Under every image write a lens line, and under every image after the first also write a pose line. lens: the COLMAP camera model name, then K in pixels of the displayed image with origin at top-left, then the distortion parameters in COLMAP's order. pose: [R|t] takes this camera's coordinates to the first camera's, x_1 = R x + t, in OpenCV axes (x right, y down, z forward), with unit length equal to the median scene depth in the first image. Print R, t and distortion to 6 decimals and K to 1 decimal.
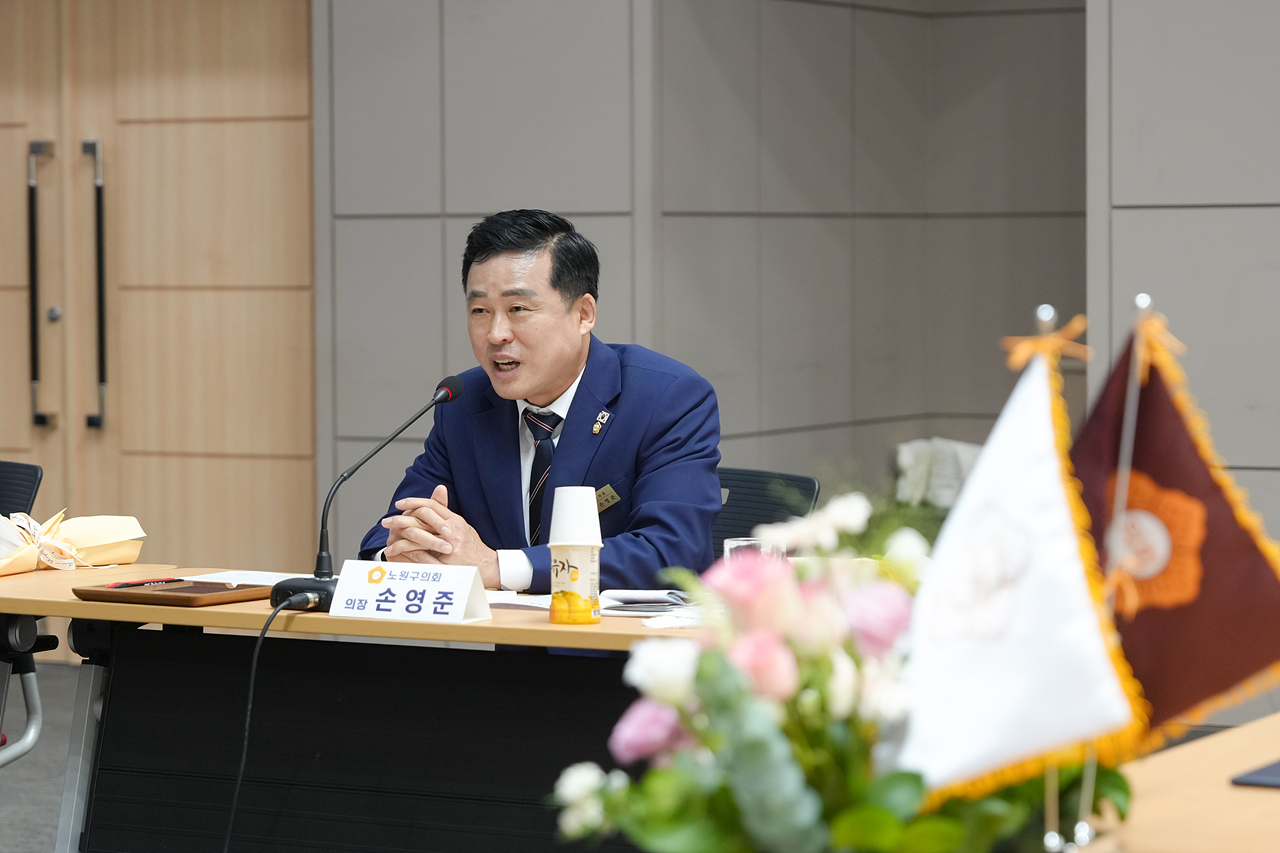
lens RADIAL K [[3988.4, 0, 639.5], [0, 3988.4, 426.0], [0, 0, 1]] dist [0.020617, 0.000000]
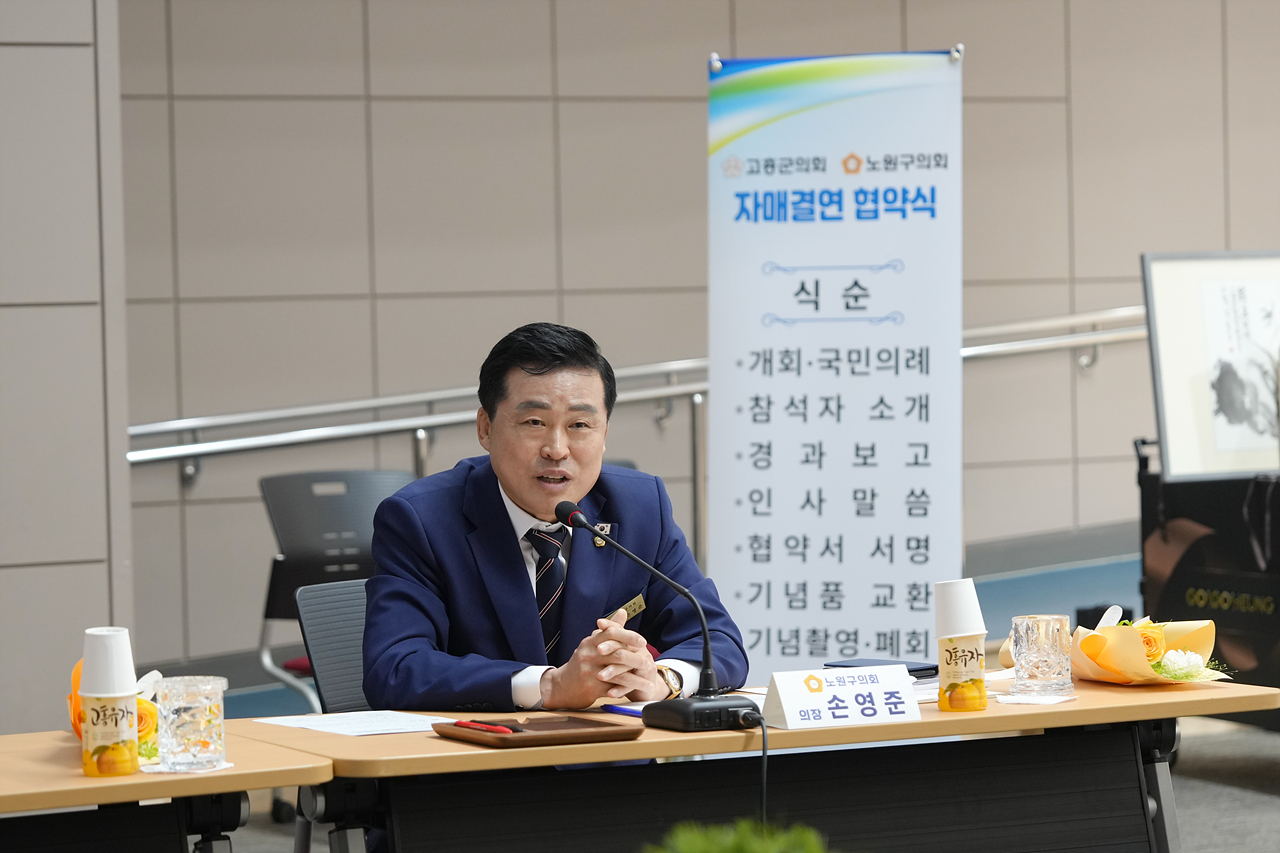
lens RADIAL K [[3988.4, 0, 639.3], [0, 3988.4, 428.8], [0, 0, 1]] dist [0.020617, 0.000000]
pose [[0.566274, -0.034415, 0.823498, -0.910397], [0.065243, 0.997864, -0.003161, -0.025813], [-0.821631, 0.055517, 0.567310, 0.471721]]
